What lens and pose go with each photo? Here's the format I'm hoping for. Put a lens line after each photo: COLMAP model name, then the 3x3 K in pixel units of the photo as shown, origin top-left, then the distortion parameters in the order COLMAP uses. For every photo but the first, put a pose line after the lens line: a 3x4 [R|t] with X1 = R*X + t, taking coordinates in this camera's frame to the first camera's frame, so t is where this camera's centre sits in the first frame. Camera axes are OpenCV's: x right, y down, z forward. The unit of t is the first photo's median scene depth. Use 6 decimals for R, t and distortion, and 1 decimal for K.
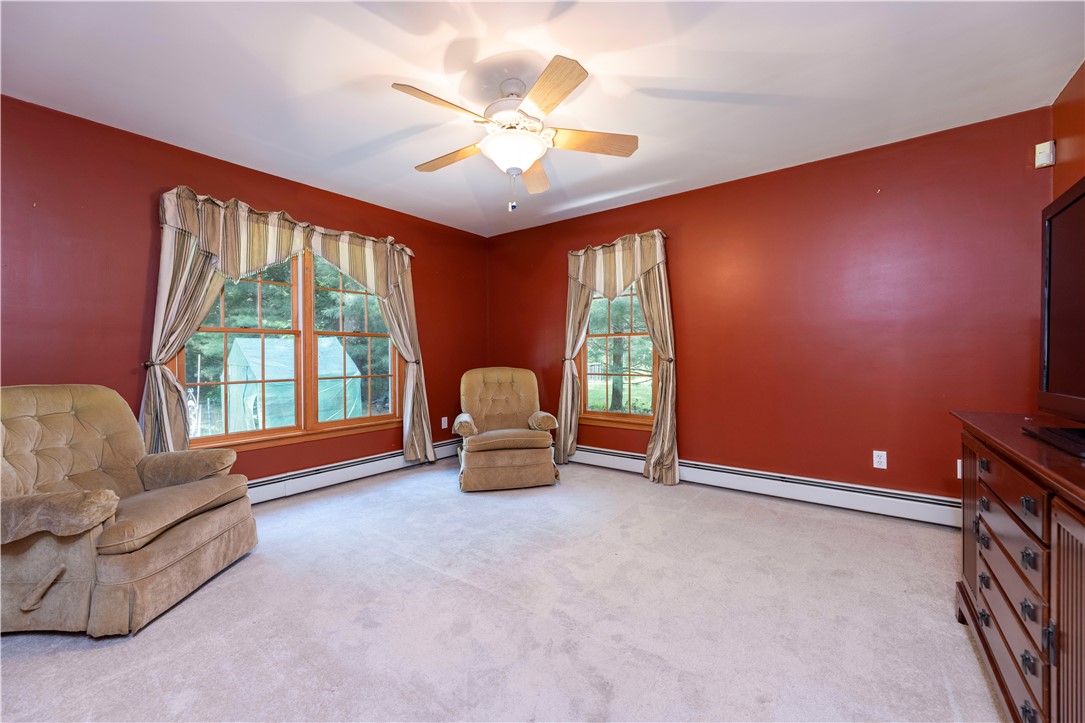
lens RADIAL K [[432.6, 0, 540.4], [0, 432.6, 361.6], [0, 0, 1]] dist [-0.001138, -0.000061]
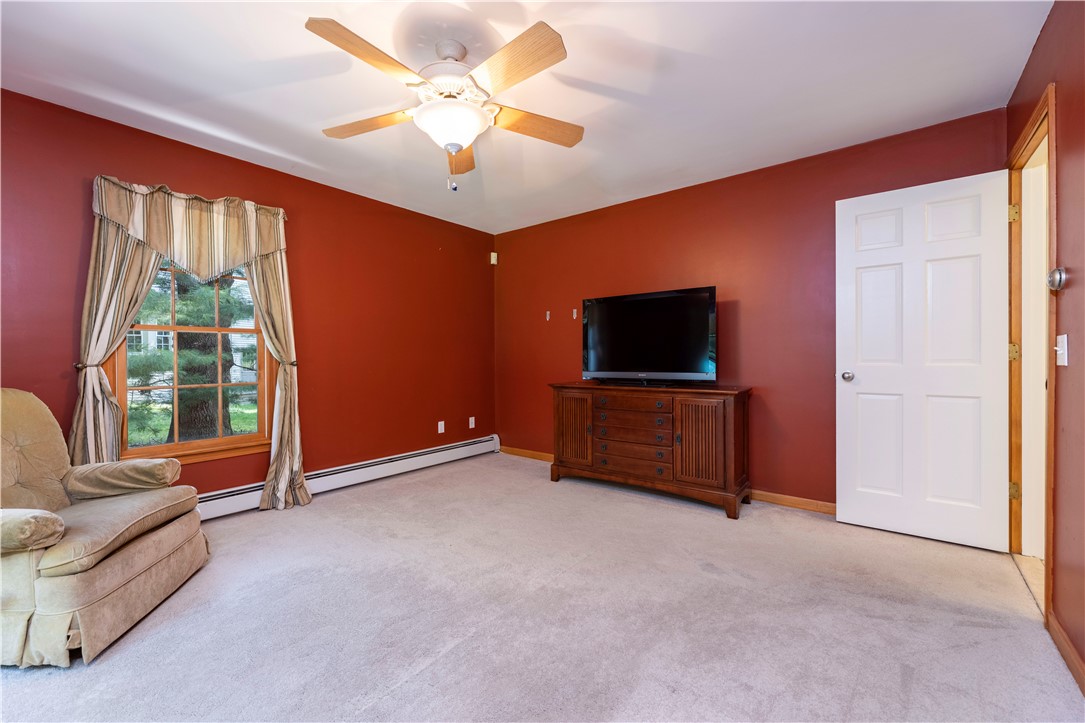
lens RADIAL K [[432.6, 0, 540.4], [0, 432.6, 361.6], [0, 0, 1]] dist [-0.001138, -0.000061]
pose [[0.040705, -0.008661, 0.999134, -0.644610], [0.017480, 0.999816, 0.007954, -0.005926], [-0.999018, 0.017141, 0.040849, 0.544980]]
